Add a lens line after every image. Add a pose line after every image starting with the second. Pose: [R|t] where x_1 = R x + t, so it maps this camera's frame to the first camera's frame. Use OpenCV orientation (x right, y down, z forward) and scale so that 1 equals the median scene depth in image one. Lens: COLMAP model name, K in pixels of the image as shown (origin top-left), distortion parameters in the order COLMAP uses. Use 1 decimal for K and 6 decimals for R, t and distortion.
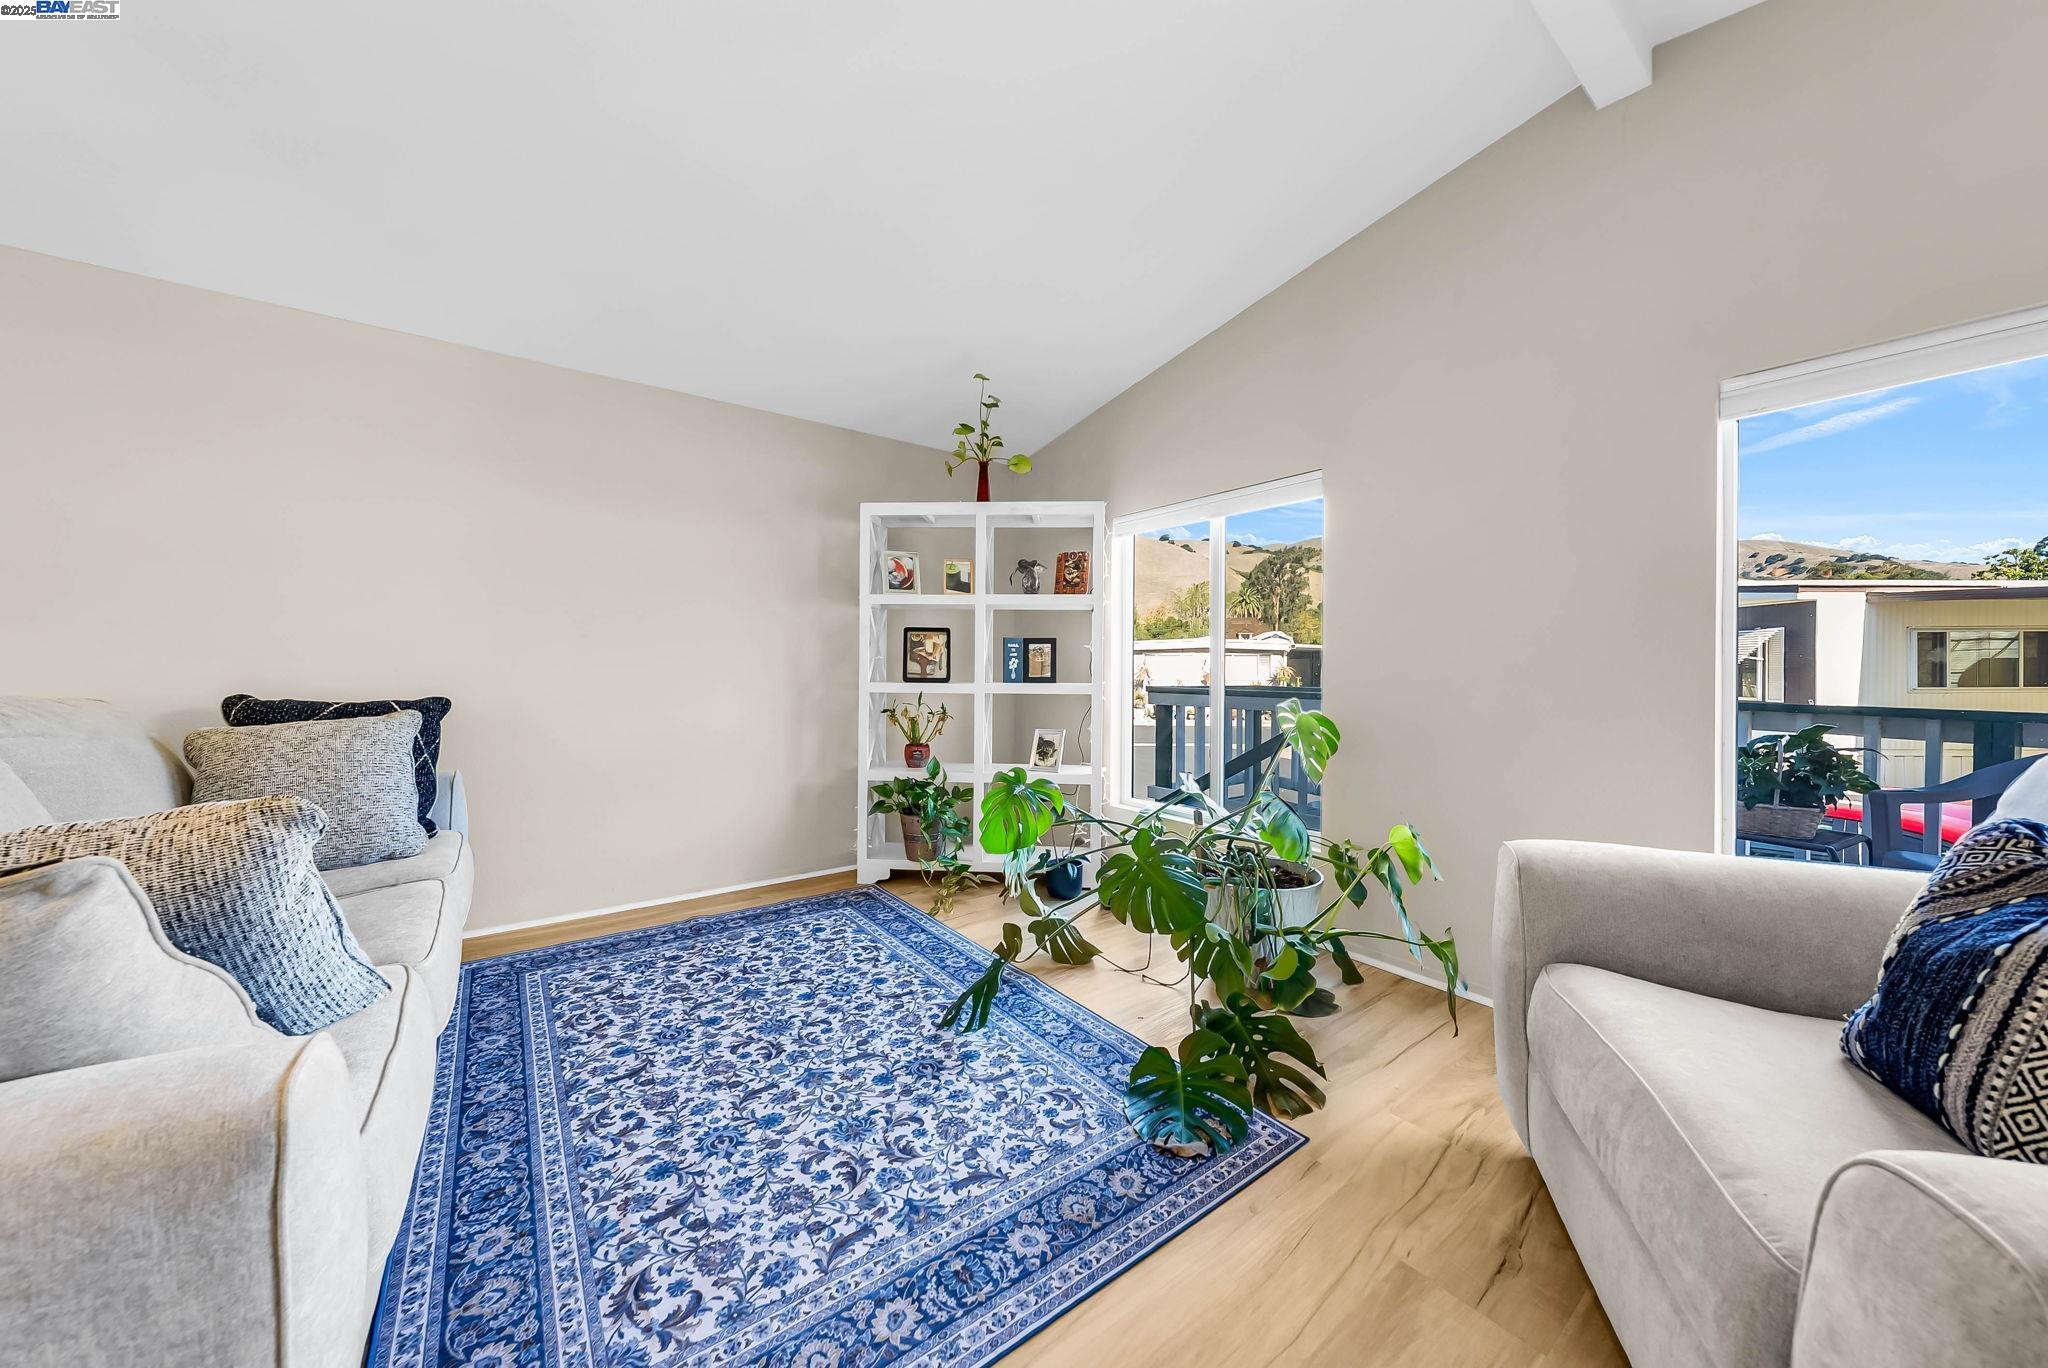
lens RADIAL K [[711.3, 0, 1034.3], [0, 711.3, 664.7], [0, 0, 1]] dist [-0.002234, 0.000065]
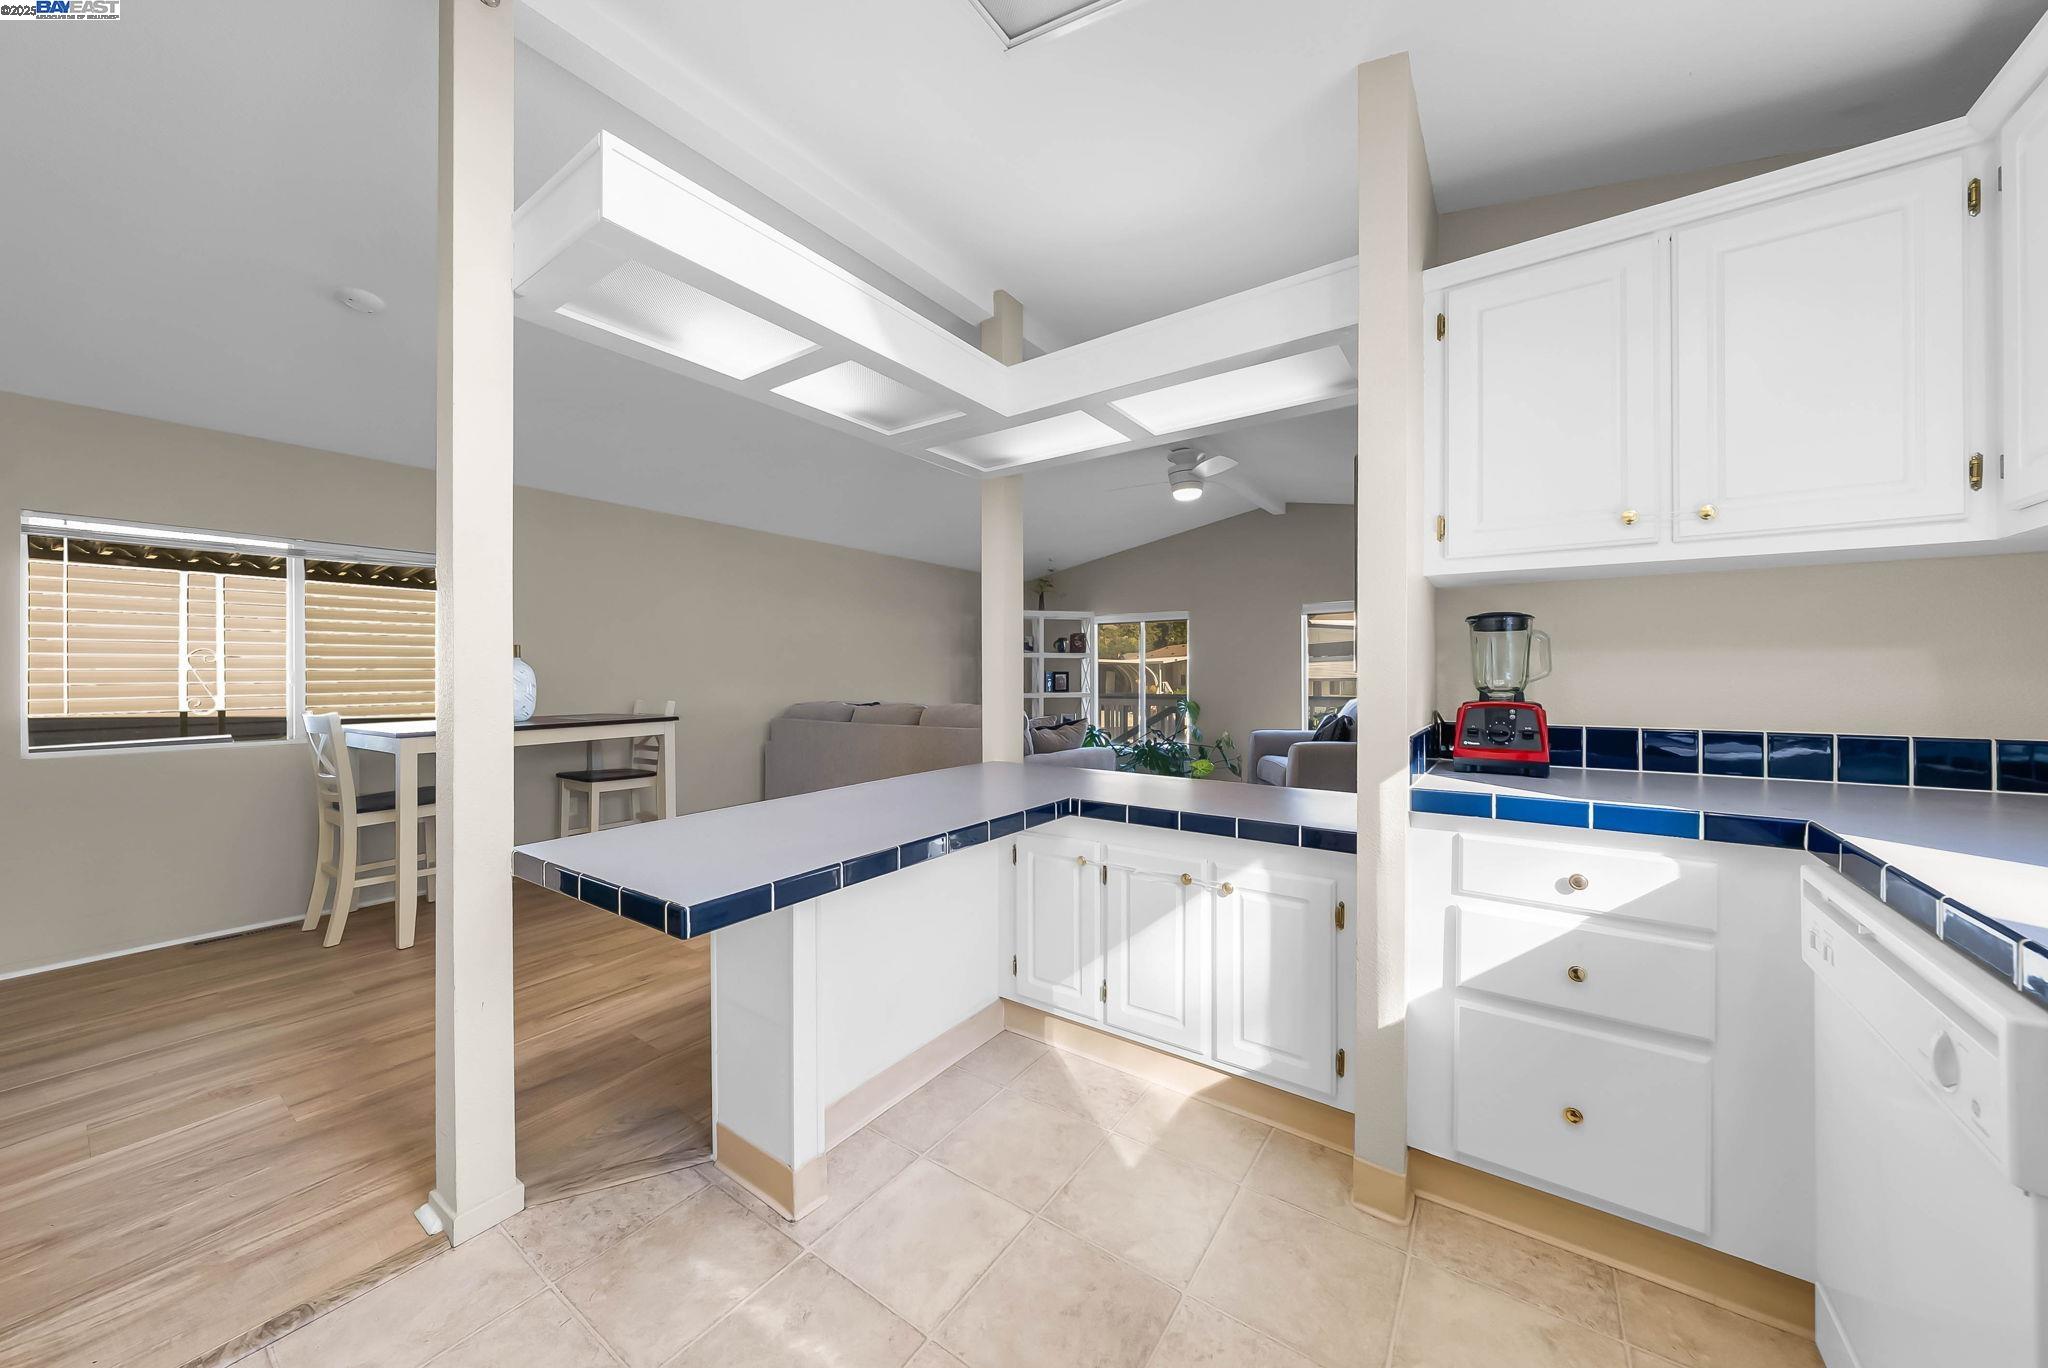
lens RADIAL K [[711.3, 0, 1017.6], [0, 711.3, 676.8], [0, 0, 1]] dist [-0.002234, 0.000065]
pose [[0.960489, -0.009809, 0.278144, -0.759659], [0.009289, 0.999952, 0.003187, -0.031617], [-0.278162, -0.000477, 0.960534, -1.099816]]
